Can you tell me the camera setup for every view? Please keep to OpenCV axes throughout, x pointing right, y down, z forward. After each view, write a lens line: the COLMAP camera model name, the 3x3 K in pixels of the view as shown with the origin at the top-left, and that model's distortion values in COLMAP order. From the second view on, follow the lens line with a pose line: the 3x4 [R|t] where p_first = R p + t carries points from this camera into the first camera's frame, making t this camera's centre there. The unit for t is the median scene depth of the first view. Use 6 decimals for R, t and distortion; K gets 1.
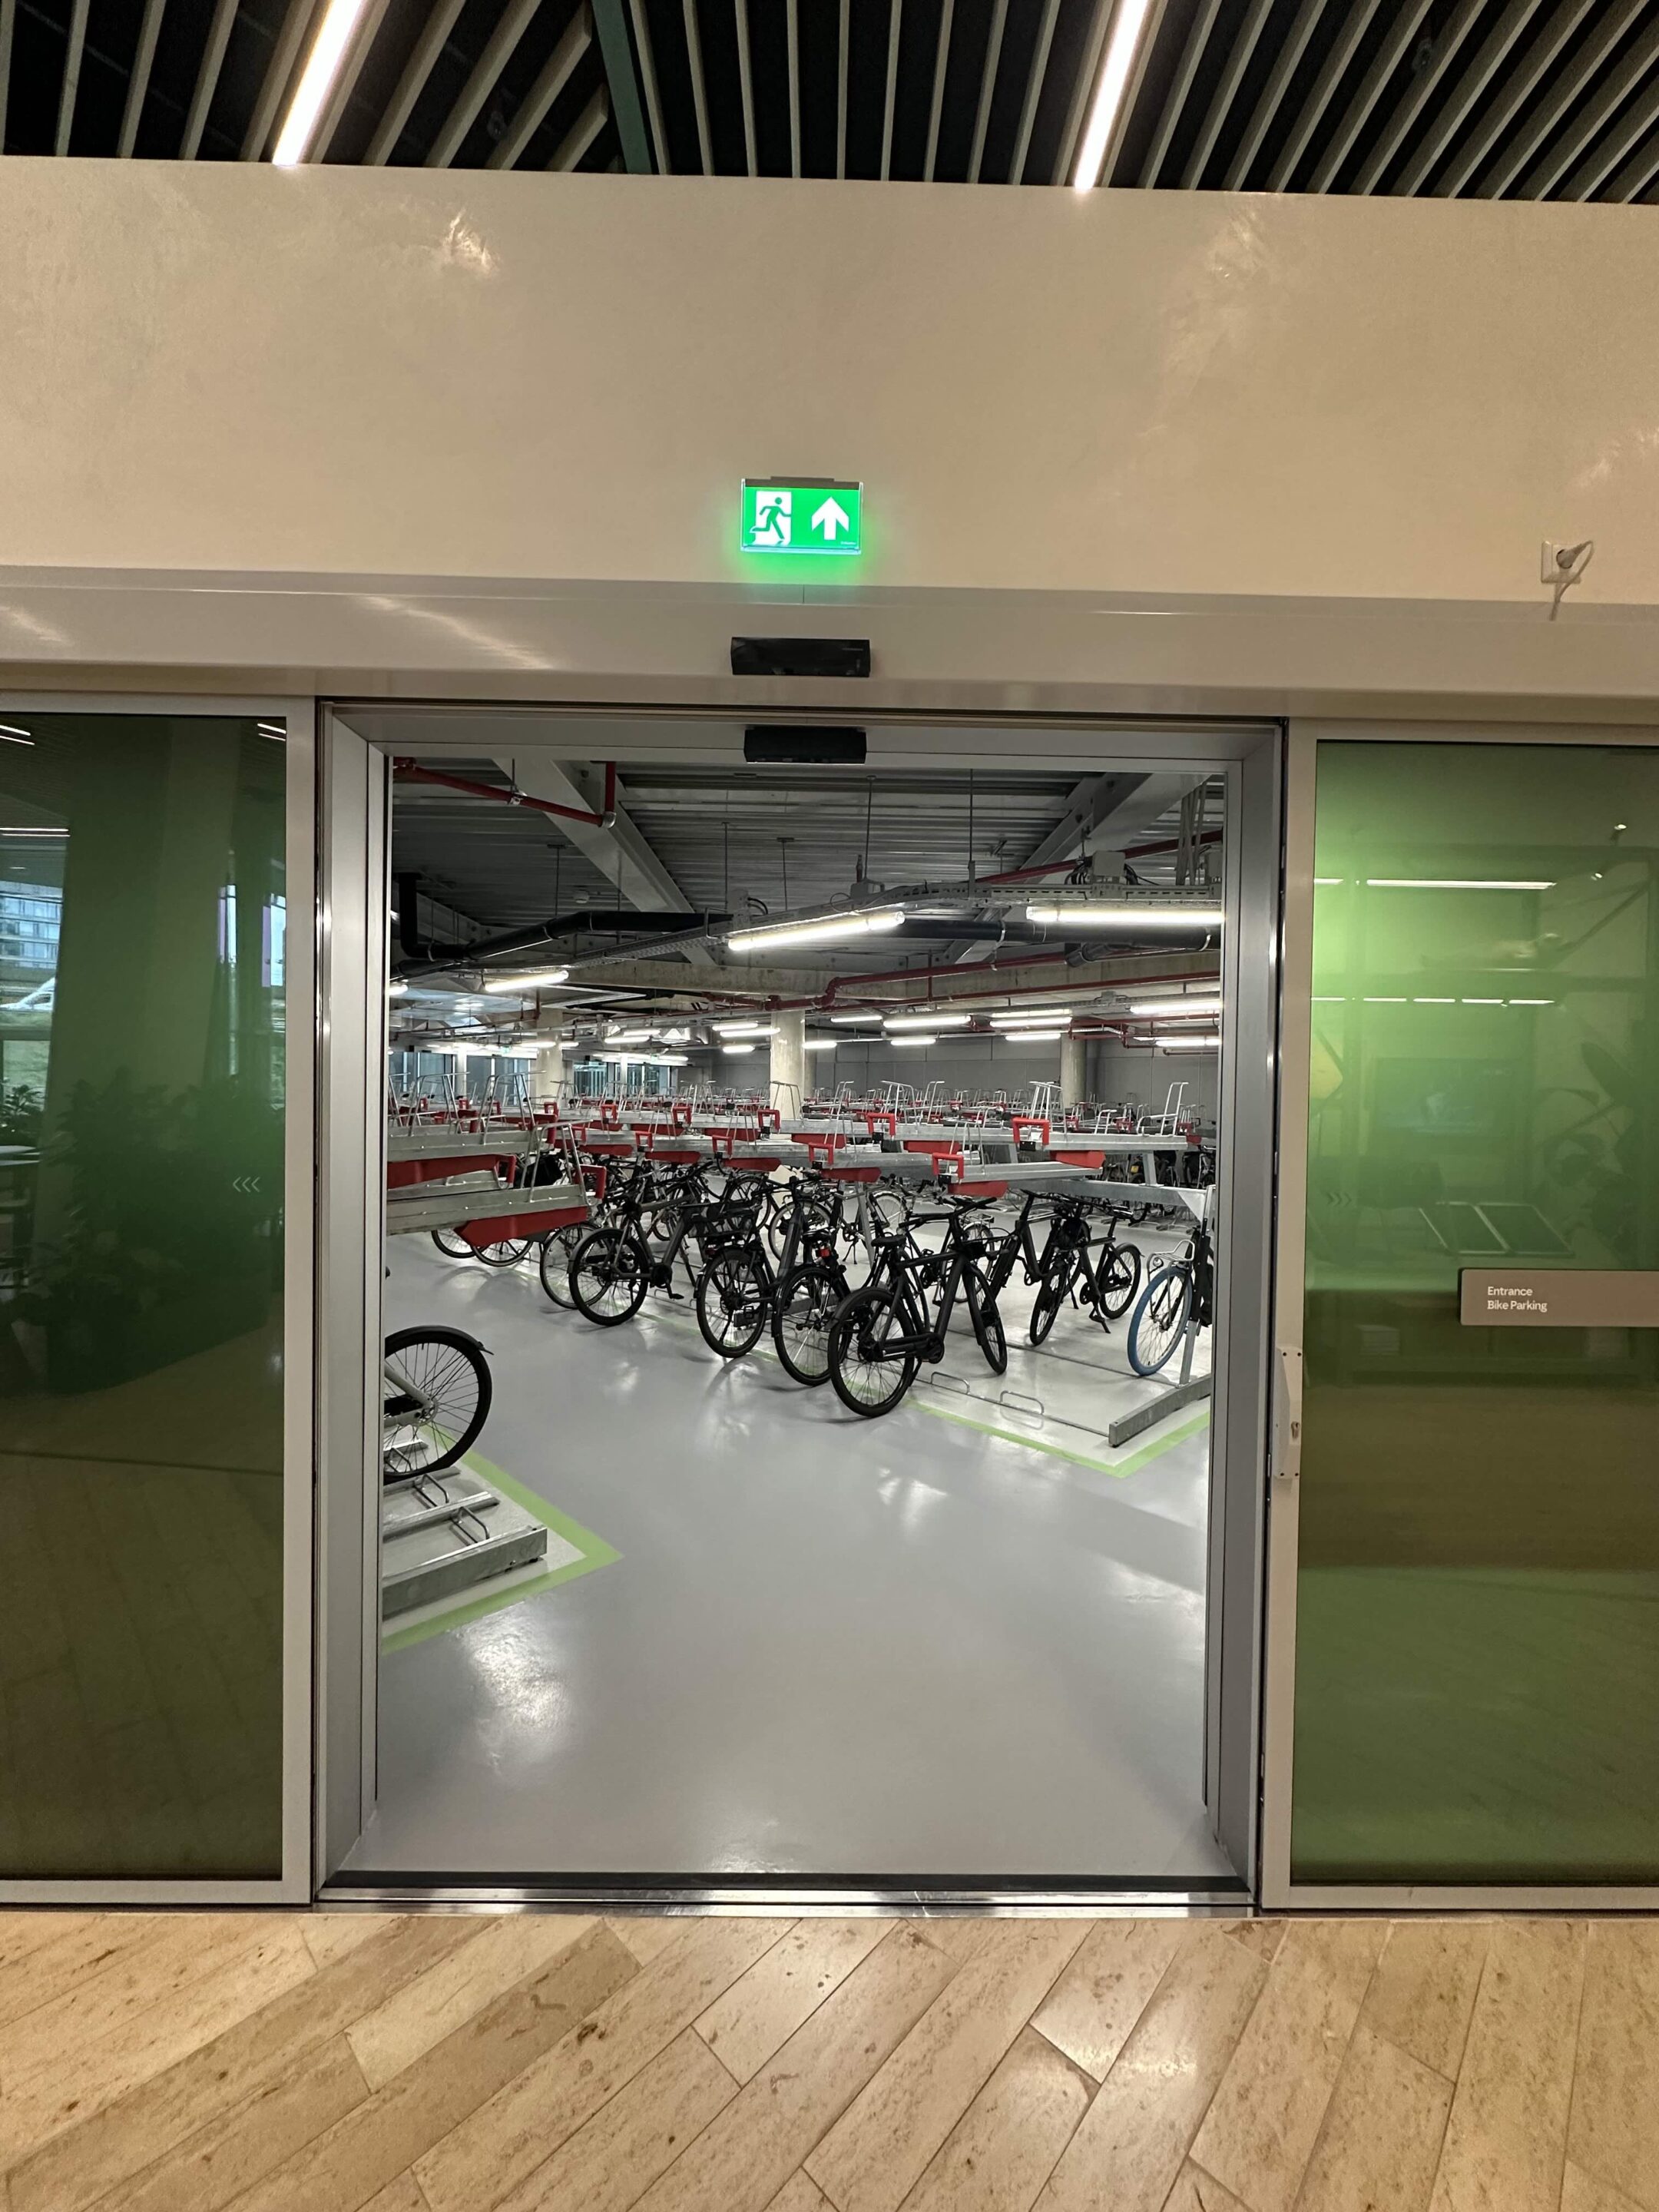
lens RADIAL K [[882.3, 0, 829.5], [0, 882.3, 1106.0], [0, 0, 1]] dist [0.000170, -0.000076]
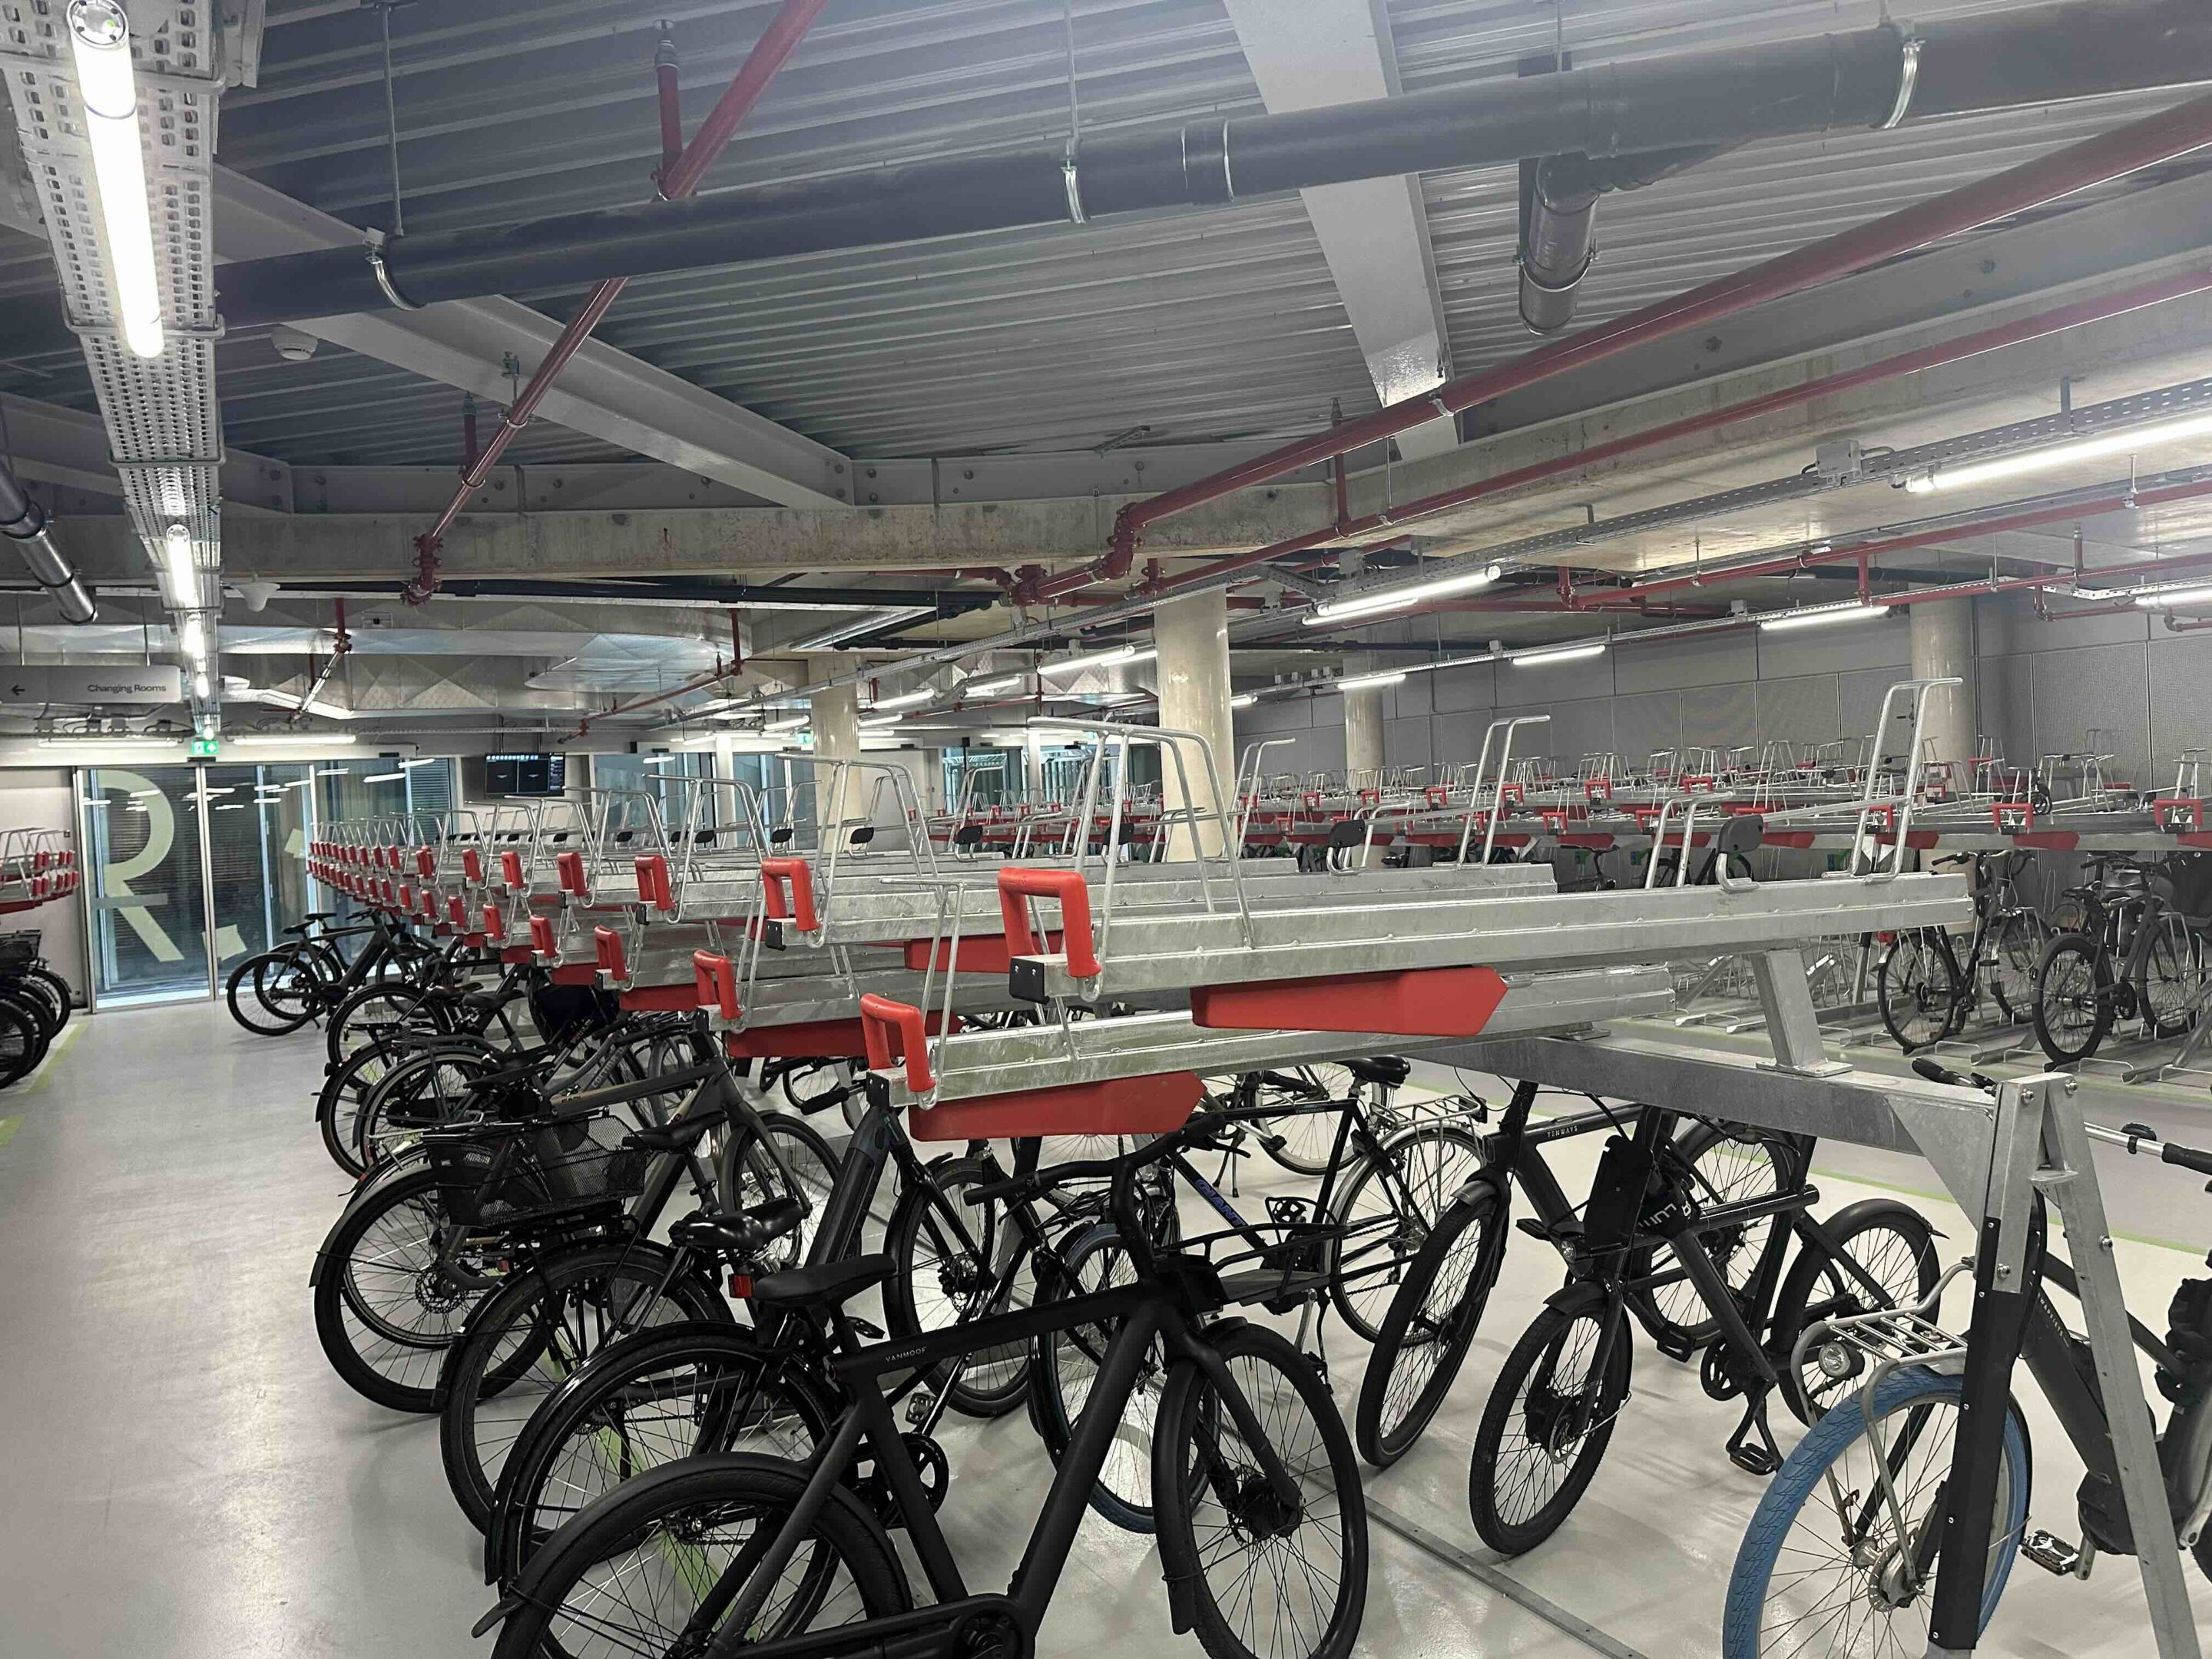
lens RADIAL K [[1547.6, 0, 1115.9], [0, 1547.6, 824.5], [0, 0, 1]] dist [0.077723, -0.092843]
pose [[0.960657, -0.059176, -0.271360, 0.929599], [0.061989, 0.998075, 0.001799, 0.004129], [0.270731, -0.018550, 0.962476, 1.496329]]
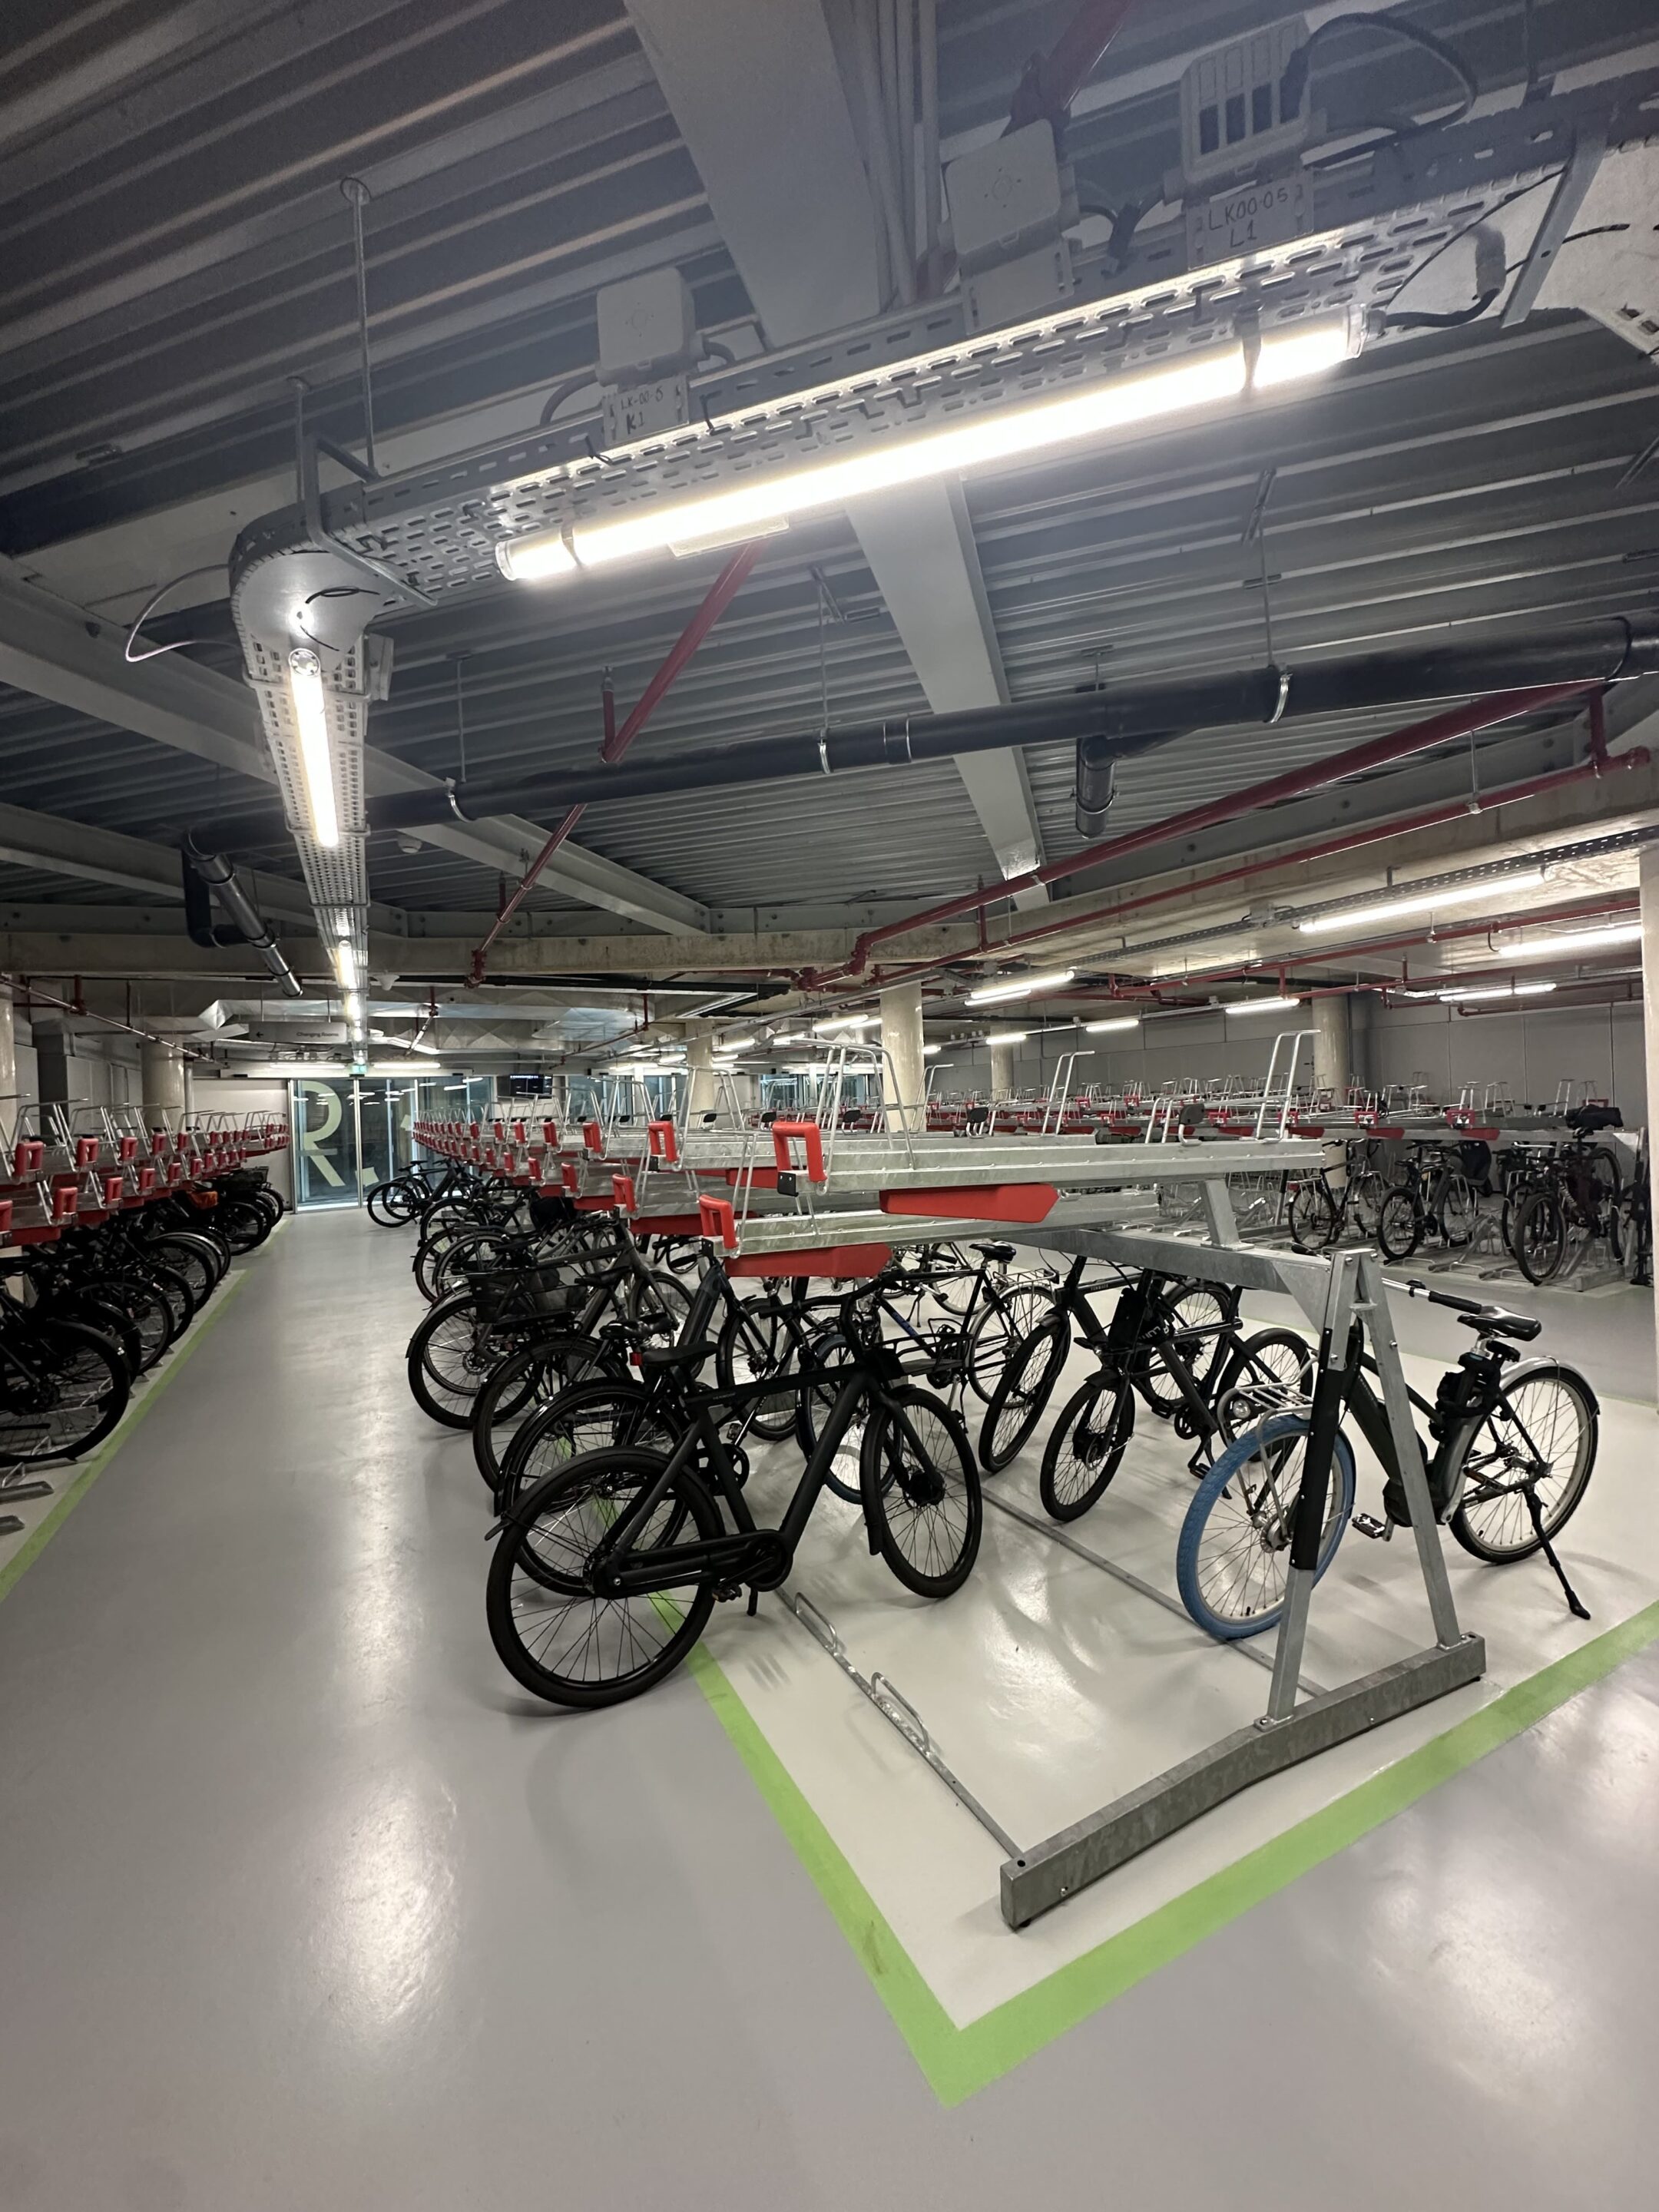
lens RADIAL K [[882.3, 0, 829.5], [0, 882.3, 1106.0], [0, 0, 1]] dist [0.000170, -0.000076]
pose [[0.951484, -0.049333, -0.303717, 0.964689], [0.046537, 0.998781, -0.016441, 0.034431], [0.304158, 0.001509, 0.952620, 1.471834]]
